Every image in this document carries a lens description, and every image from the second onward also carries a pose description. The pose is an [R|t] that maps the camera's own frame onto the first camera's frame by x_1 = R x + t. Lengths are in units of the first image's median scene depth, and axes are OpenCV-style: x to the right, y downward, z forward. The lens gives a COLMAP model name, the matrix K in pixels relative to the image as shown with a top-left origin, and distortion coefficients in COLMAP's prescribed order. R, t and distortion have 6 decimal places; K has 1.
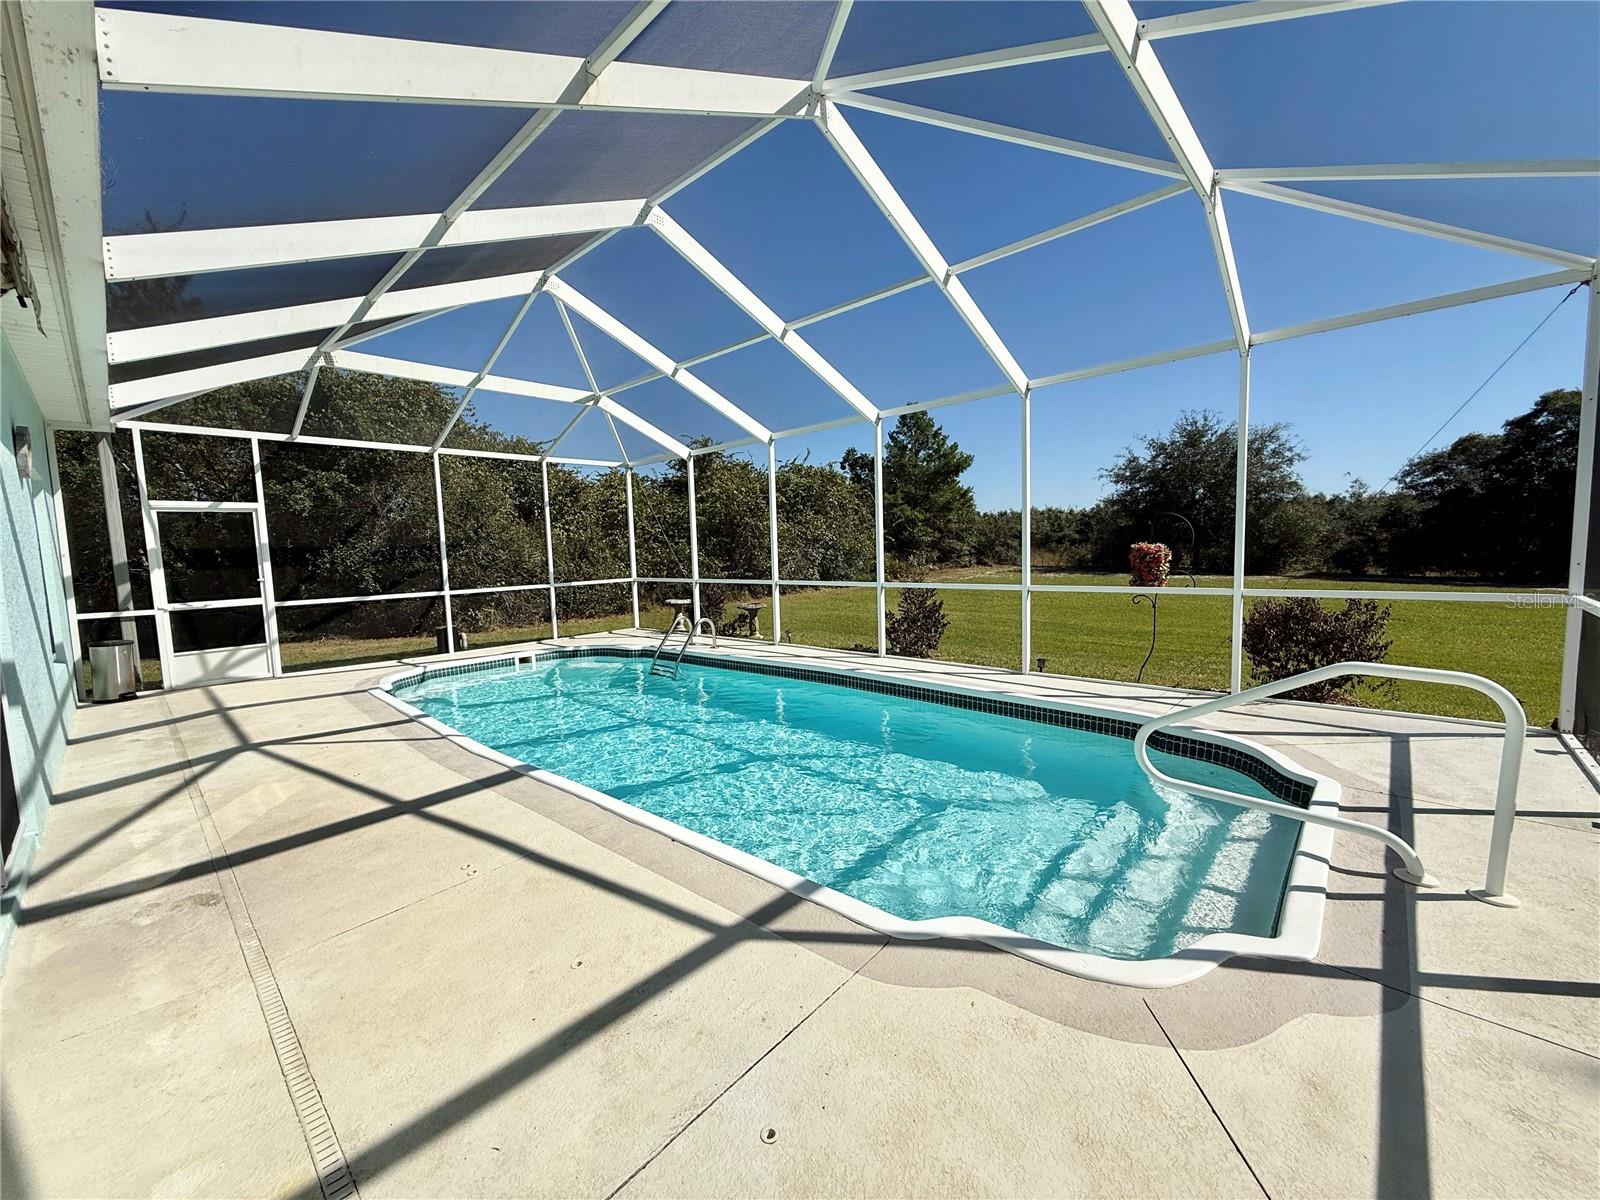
lens RADIAL K [[636.7, 0, 800.0], [0, 636.7, 600.0], [0, 0, 1]] dist [0.000568, -0.000017]
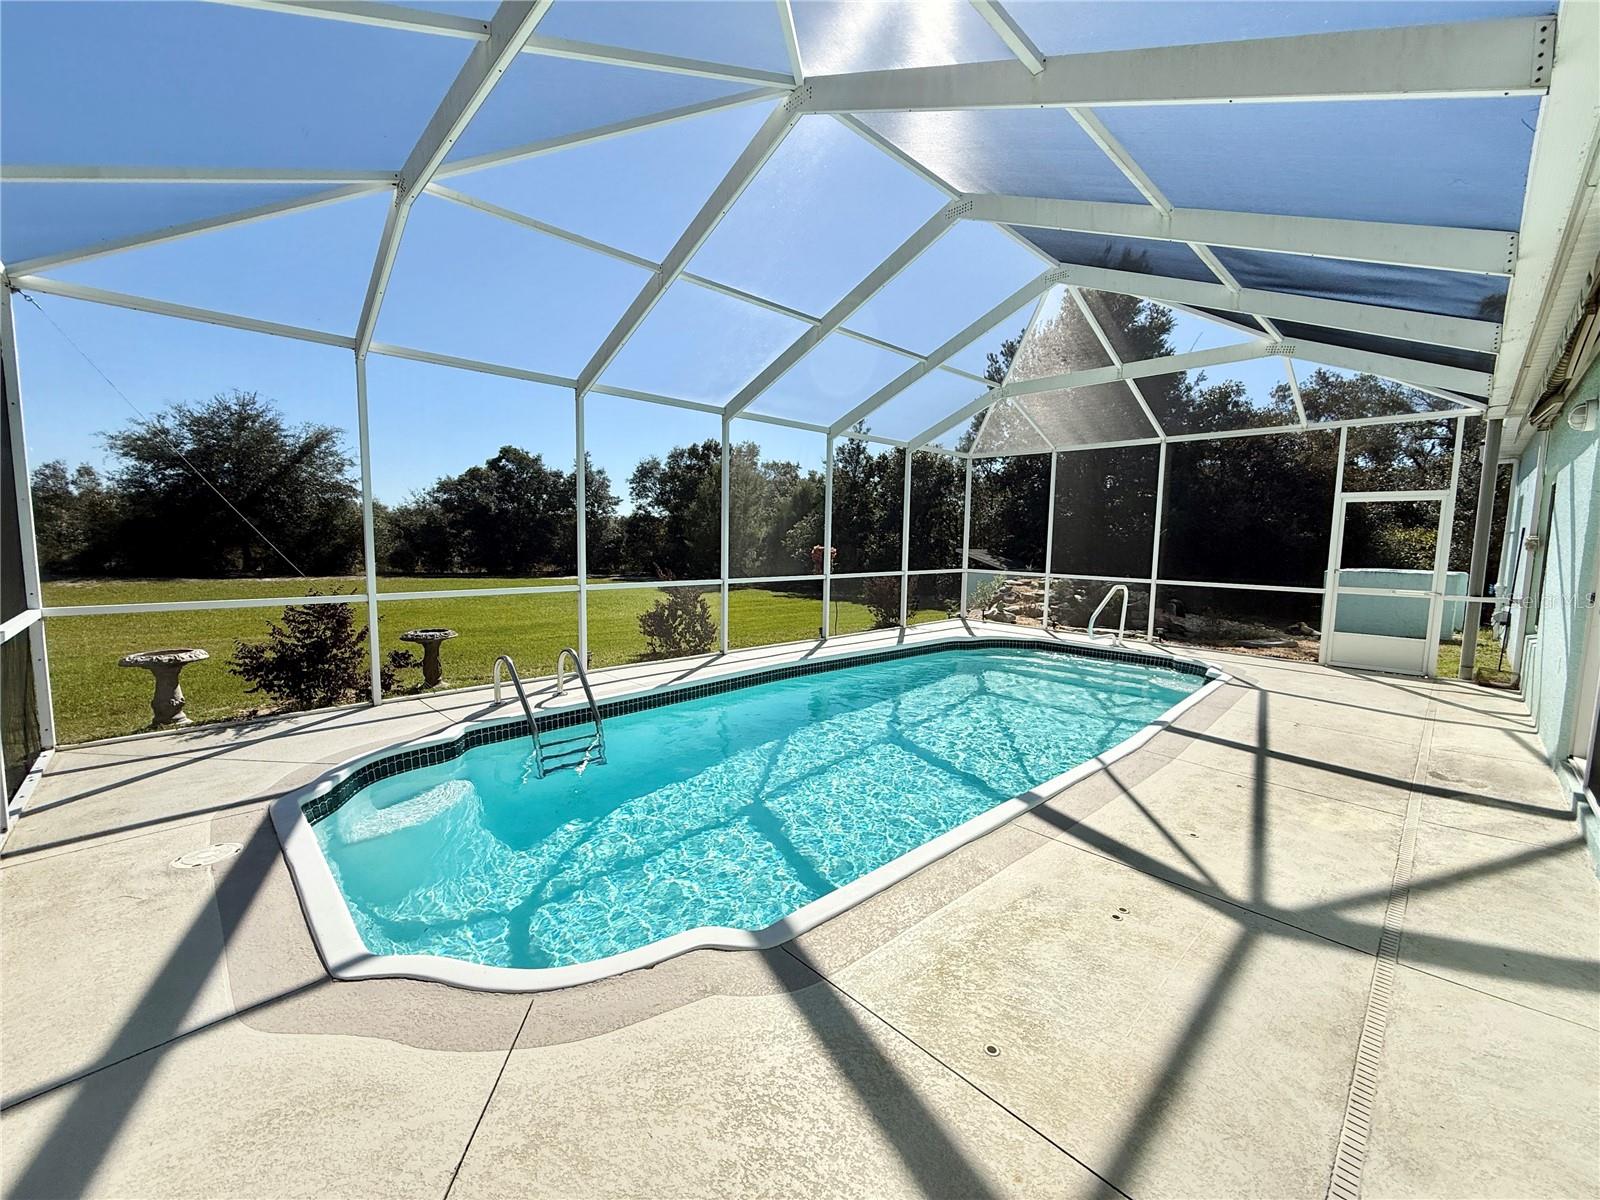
lens RADIAL K [[636.7, 0, 800.0], [0, 636.7, 600.0], [0, 0, 1]] dist [0.000568, -0.000017]
pose [[0.051170, -0.066532, 0.996471, -0.893416], [0.069513, 0.995596, 0.062904, -0.049346], [-0.996268, 0.066048, 0.055570, 0.858688]]
